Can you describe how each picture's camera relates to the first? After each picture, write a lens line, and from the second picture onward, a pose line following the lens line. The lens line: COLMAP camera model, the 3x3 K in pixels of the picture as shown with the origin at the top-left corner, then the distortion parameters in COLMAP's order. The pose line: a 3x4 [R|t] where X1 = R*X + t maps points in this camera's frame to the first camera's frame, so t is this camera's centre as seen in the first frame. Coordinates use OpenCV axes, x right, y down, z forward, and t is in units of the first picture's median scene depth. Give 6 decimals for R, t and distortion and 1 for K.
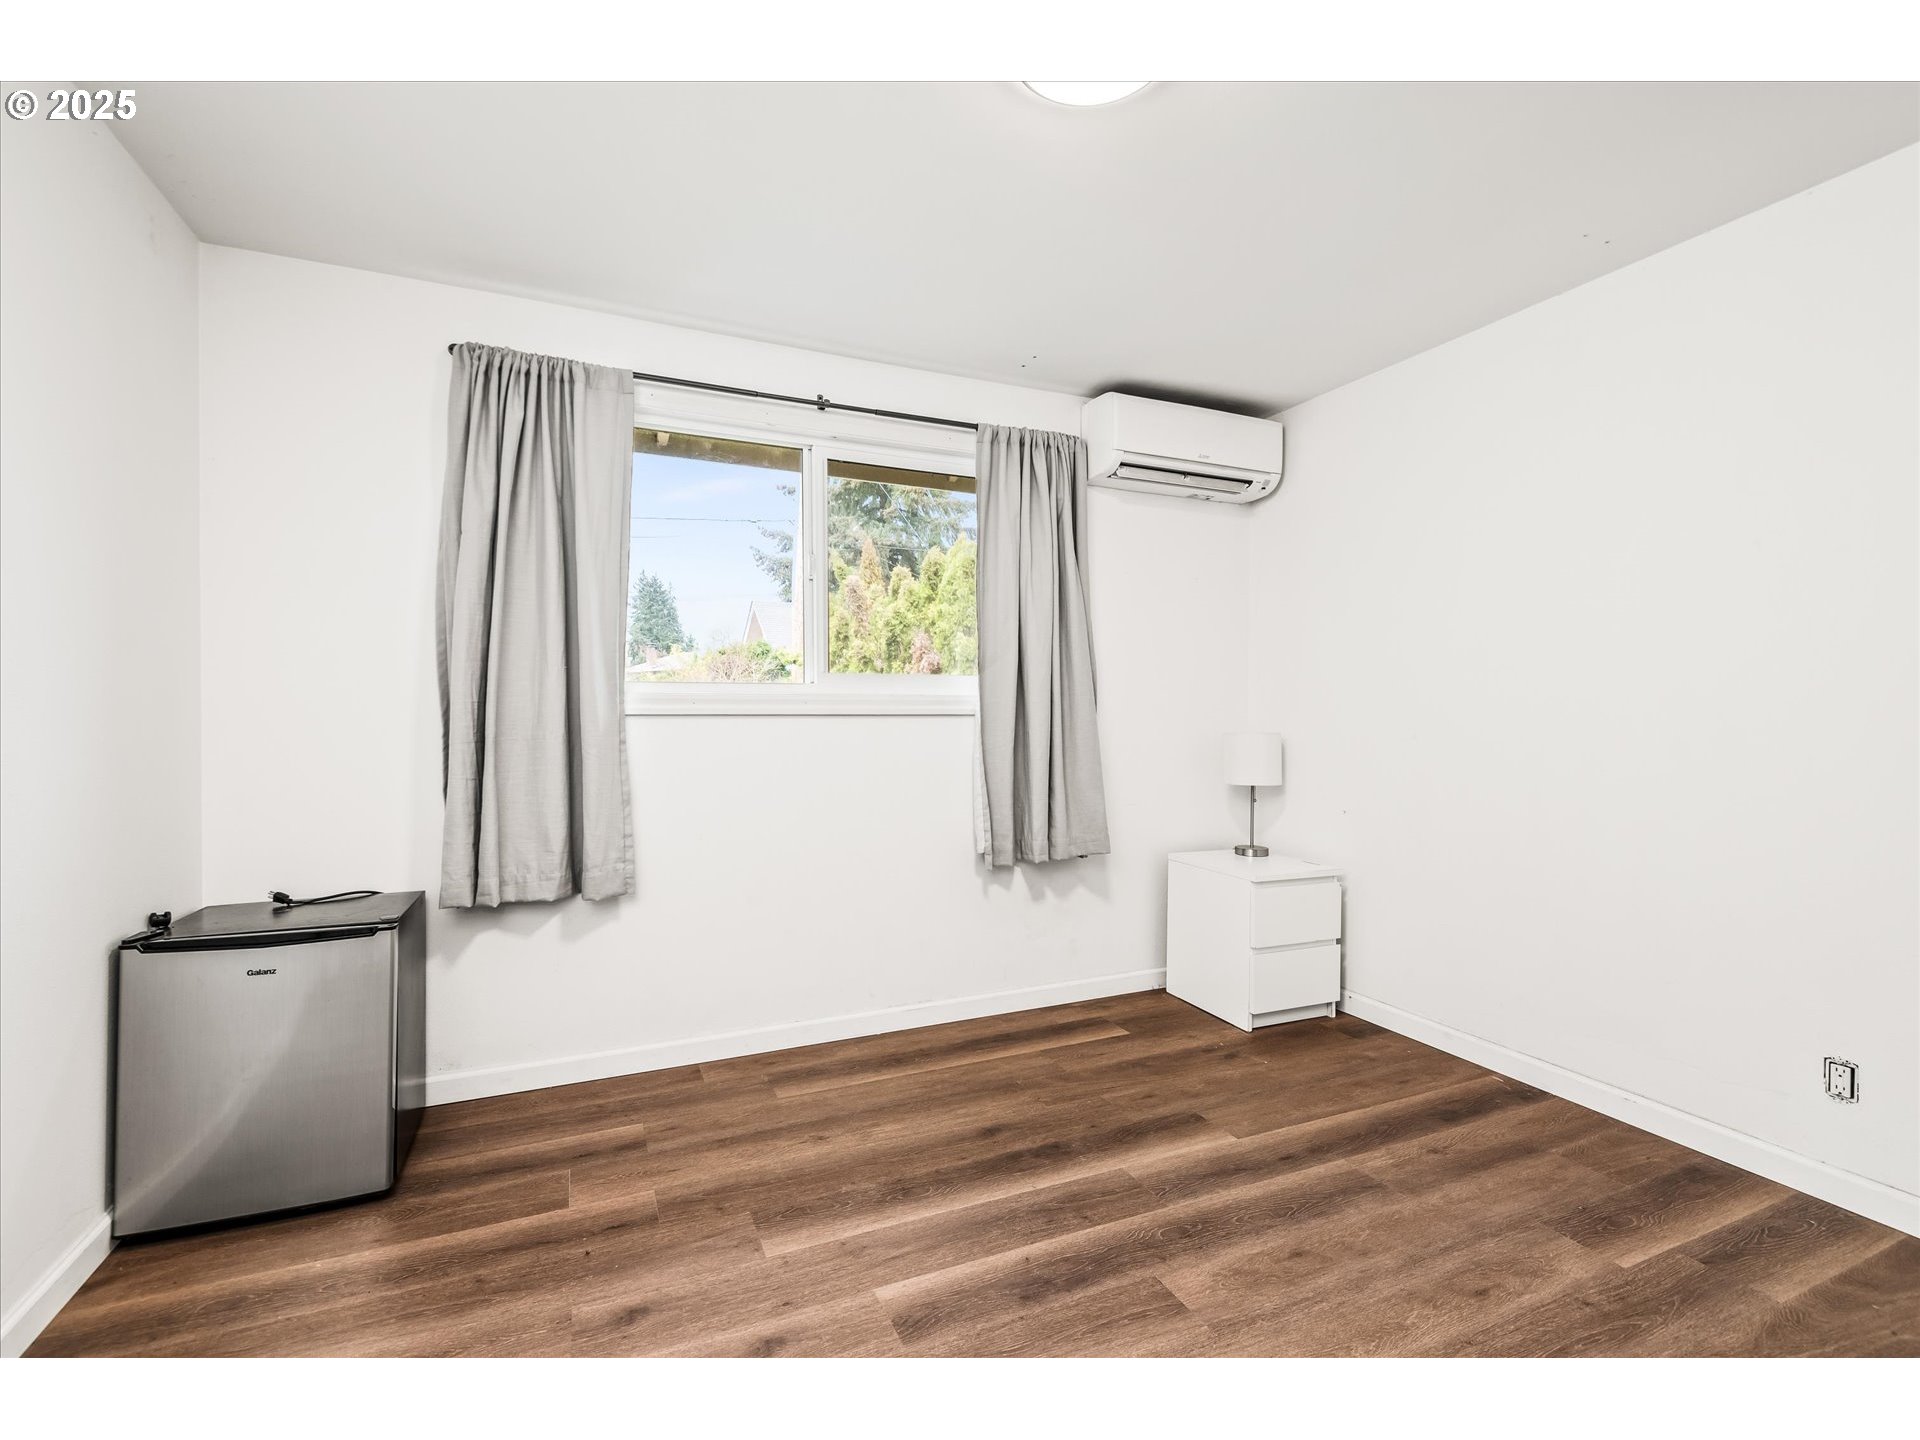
lens RADIAL K [[874.2, 0, 962.1], [0, 874.2, 724.3], [0, 0, 1]] dist [-0.009936, -0.000196]
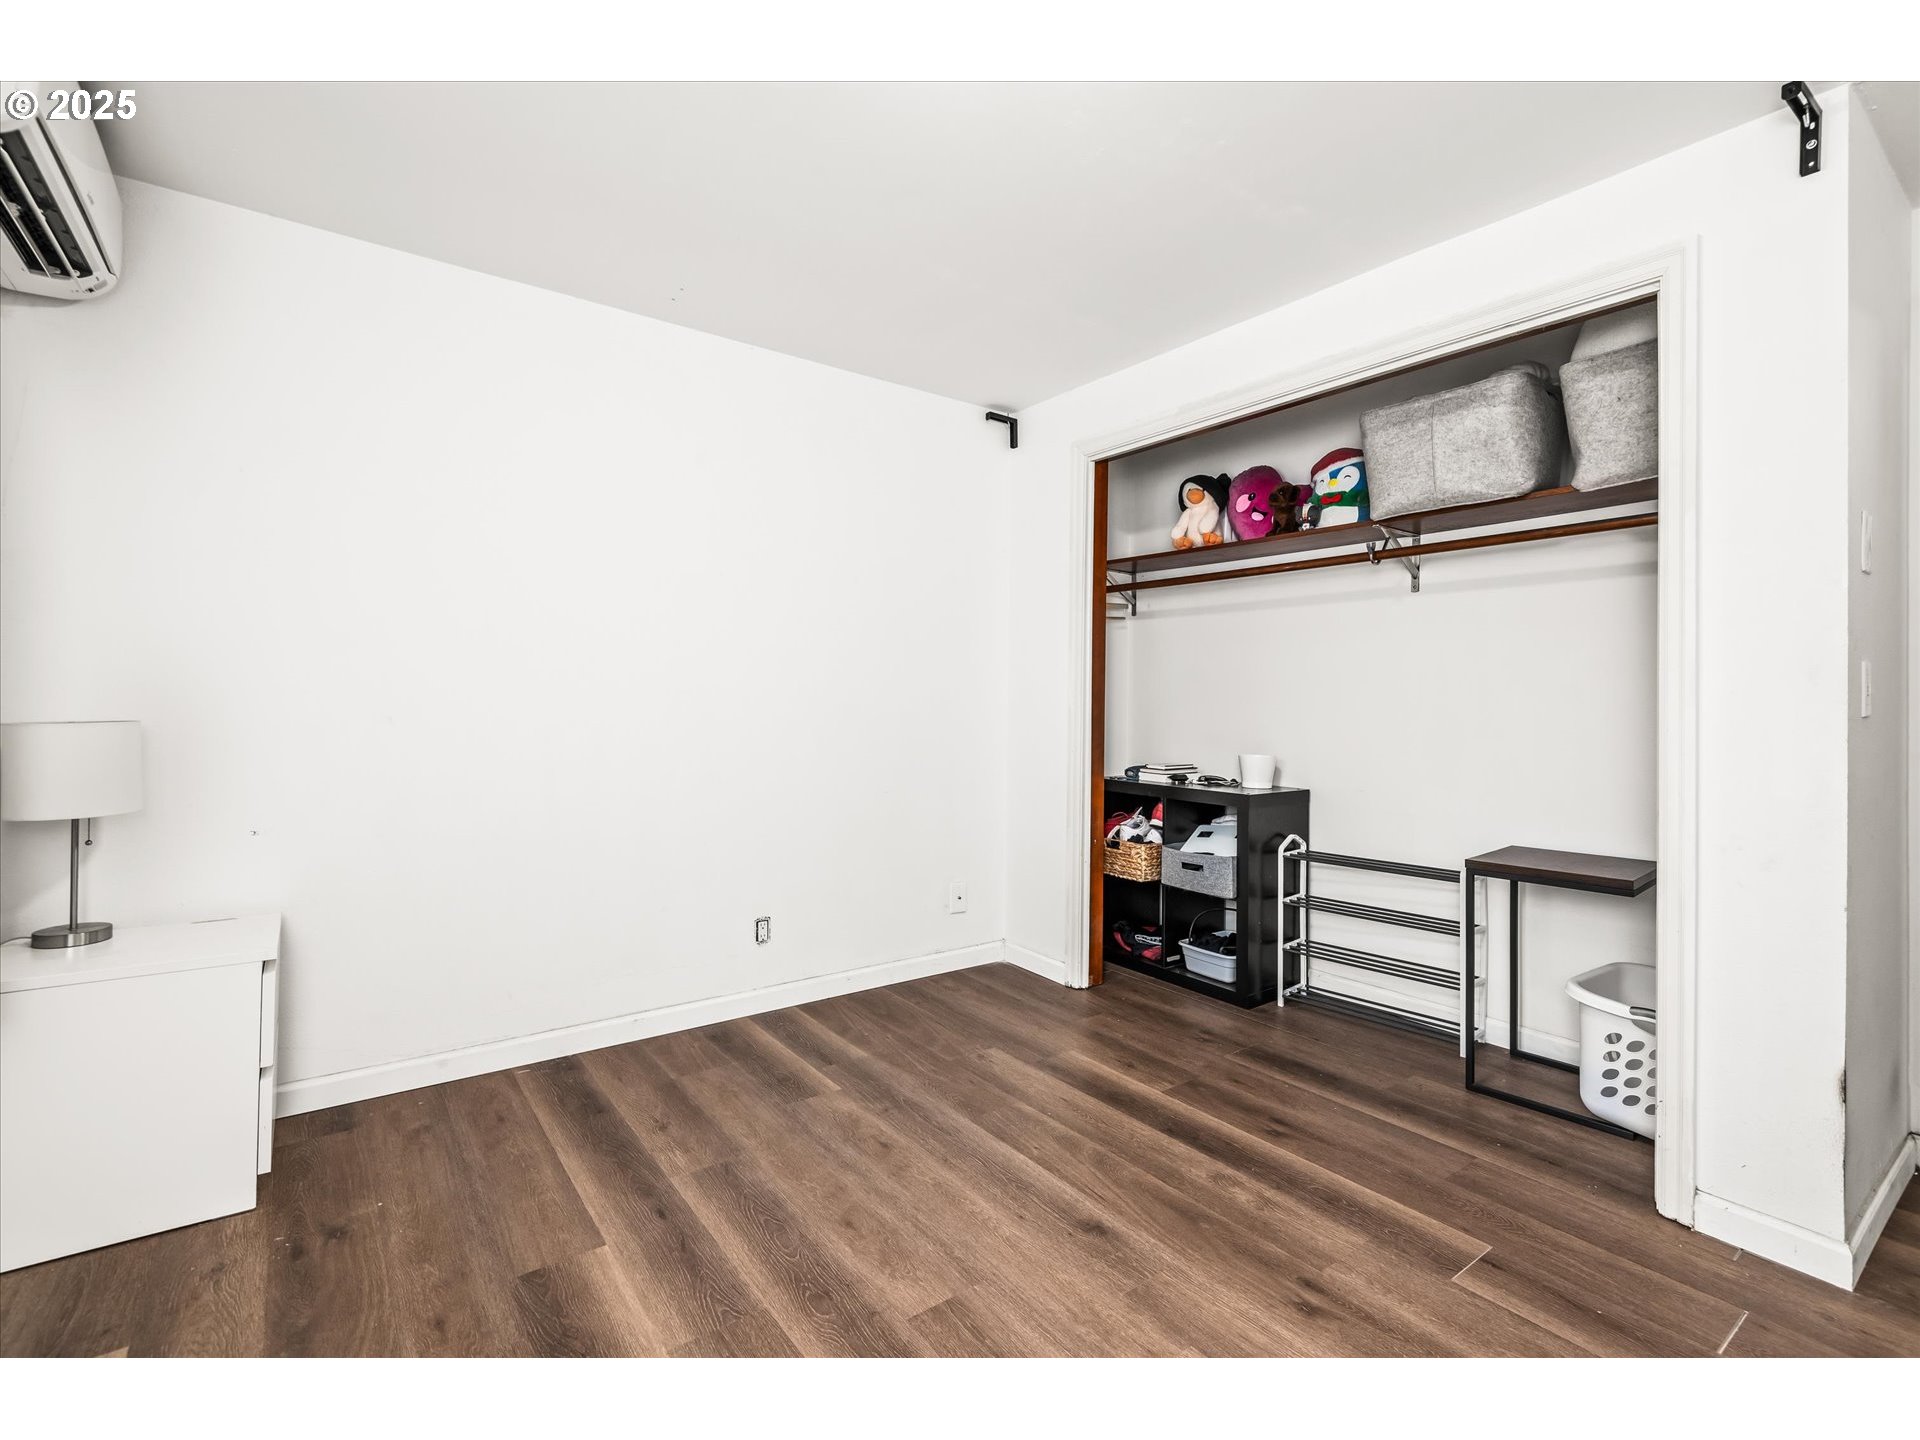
lens RADIAL K [[874.2, 0, 962.3], [0, 874.2, 709.3], [0, 0, 1]] dist [-0.009936, -0.000196]
pose [[-0.224804, -0.017670, 0.974244, -0.507881], [0.007354, 0.999776, 0.019830, -0.010098], [-0.974376, 0.011622, -0.224623, 0.883900]]
